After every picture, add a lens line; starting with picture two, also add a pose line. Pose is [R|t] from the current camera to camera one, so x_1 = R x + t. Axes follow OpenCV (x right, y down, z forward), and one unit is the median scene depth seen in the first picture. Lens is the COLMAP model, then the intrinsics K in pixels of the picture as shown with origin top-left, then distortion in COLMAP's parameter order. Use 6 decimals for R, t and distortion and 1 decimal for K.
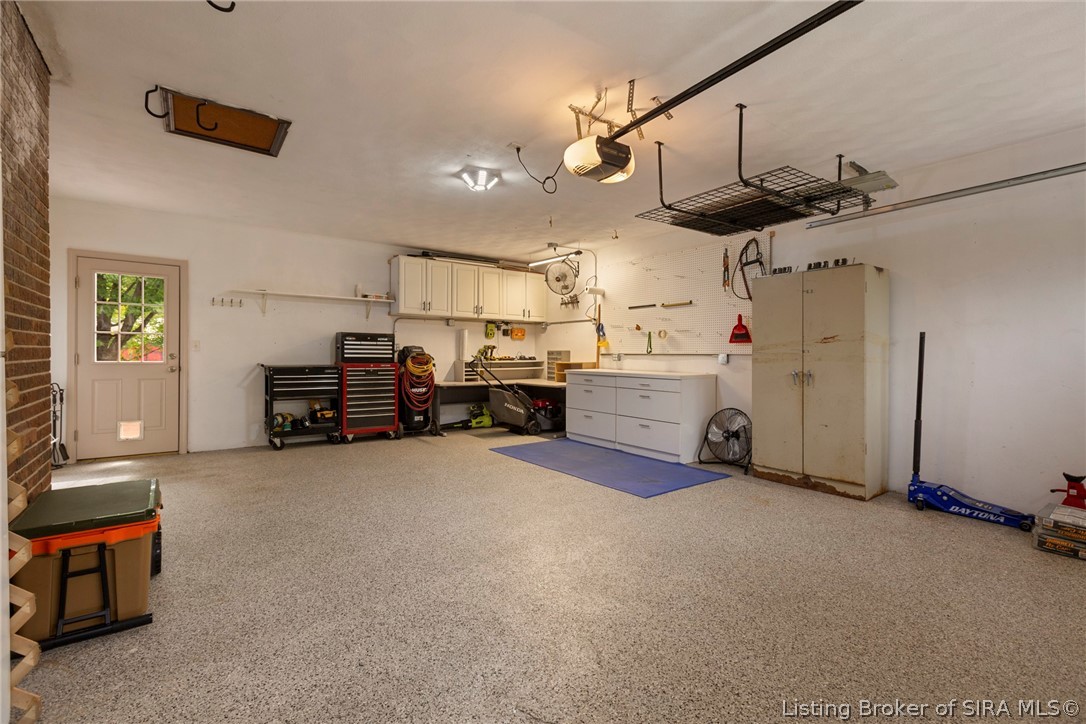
lens RADIAL K [[478.6, 0, 540.6], [0, 478.6, 356.6], [0, 0, 1]] dist [-0.001861, -0.000607]
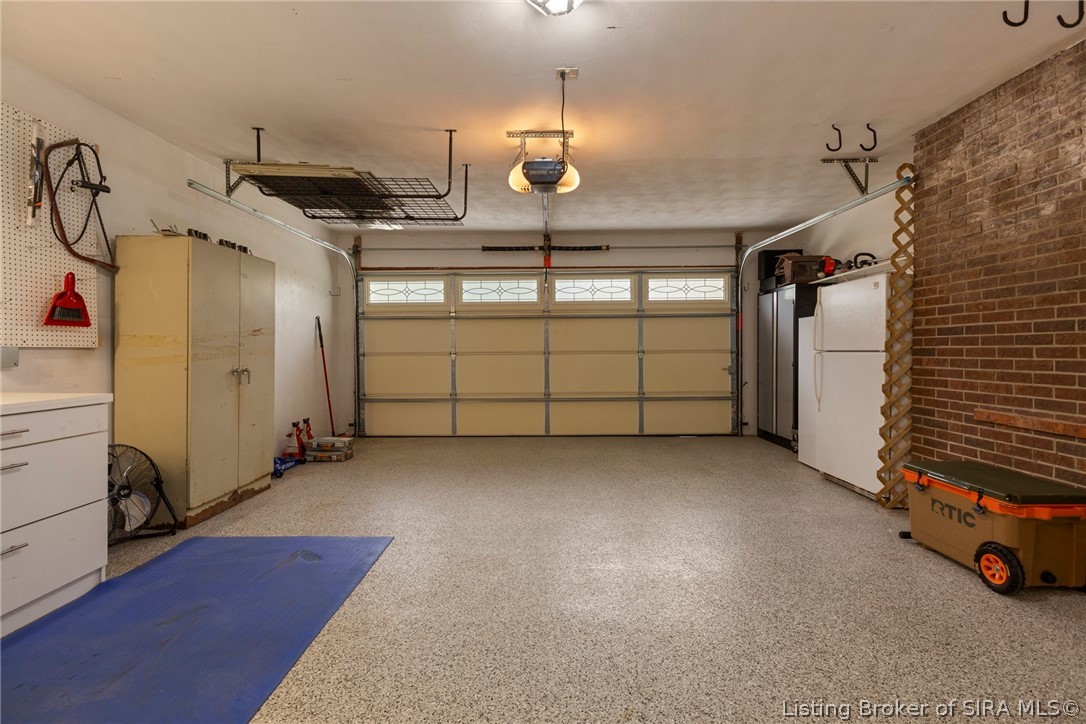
lens RADIAL K [[478.6, 0, 542.1], [0, 478.6, 355.8], [0, 0, 1]] dist [-0.001861, -0.000607]
pose [[-0.795341, -0.014158, 0.605997, -0.414476], [-0.002391, 0.999793, 0.020220, -0.009993], [-0.606158, 0.014633, -0.795210, 1.413763]]
